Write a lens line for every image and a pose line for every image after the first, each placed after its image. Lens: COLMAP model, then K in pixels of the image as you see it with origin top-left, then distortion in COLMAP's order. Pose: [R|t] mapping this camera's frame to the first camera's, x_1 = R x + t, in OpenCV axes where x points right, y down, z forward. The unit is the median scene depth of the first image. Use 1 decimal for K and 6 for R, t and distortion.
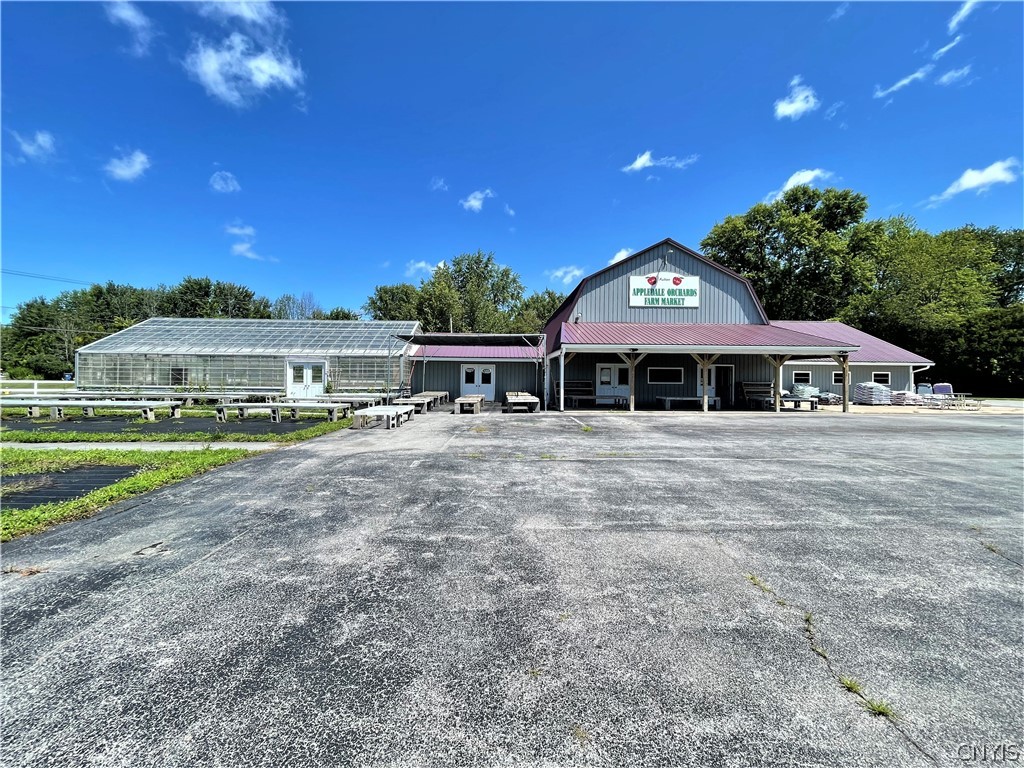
lens RADIAL K [[418.4, 0, 512.0], [0, 418.4, 384.0], [0, 0, 1]] dist [0.009195, 0.000060]
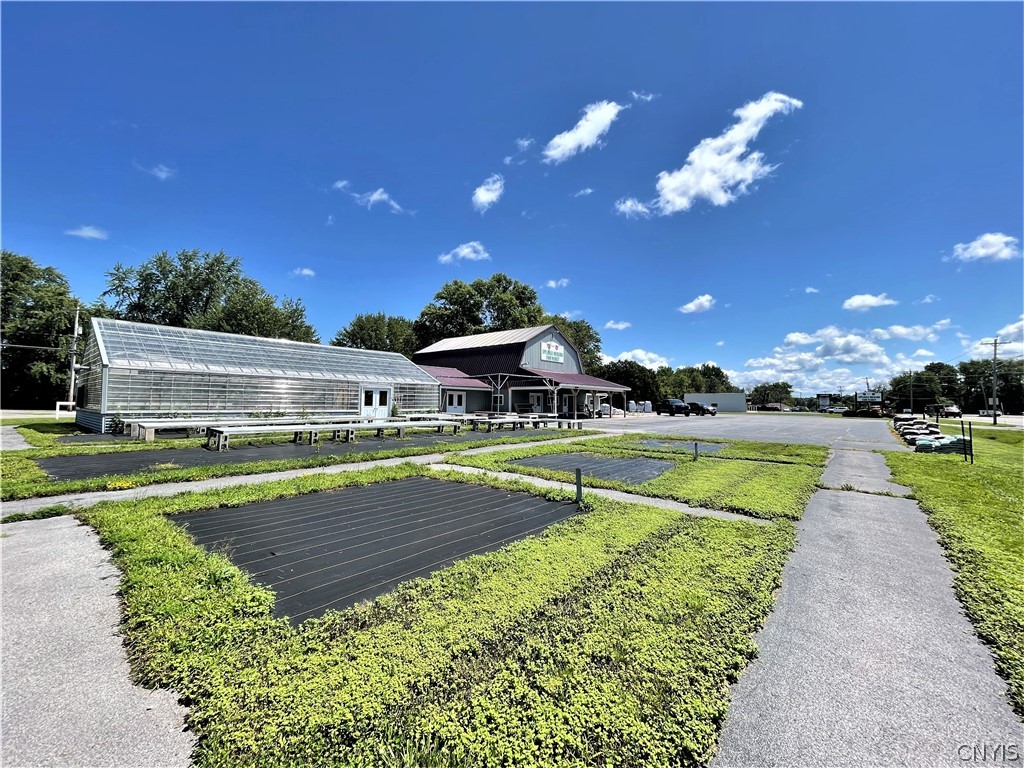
lens RADIAL K [[418.4, 0, 512.0], [0, 418.4, 384.0], [0, 0, 1]] dist [0.009195, 0.000060]
pose [[0.663934, 0.032252, 0.747095, -1.063348], [0.003297, 0.998933, -0.046054, -0.008824], [-0.747784, 0.033040, 0.663119, -0.037833]]
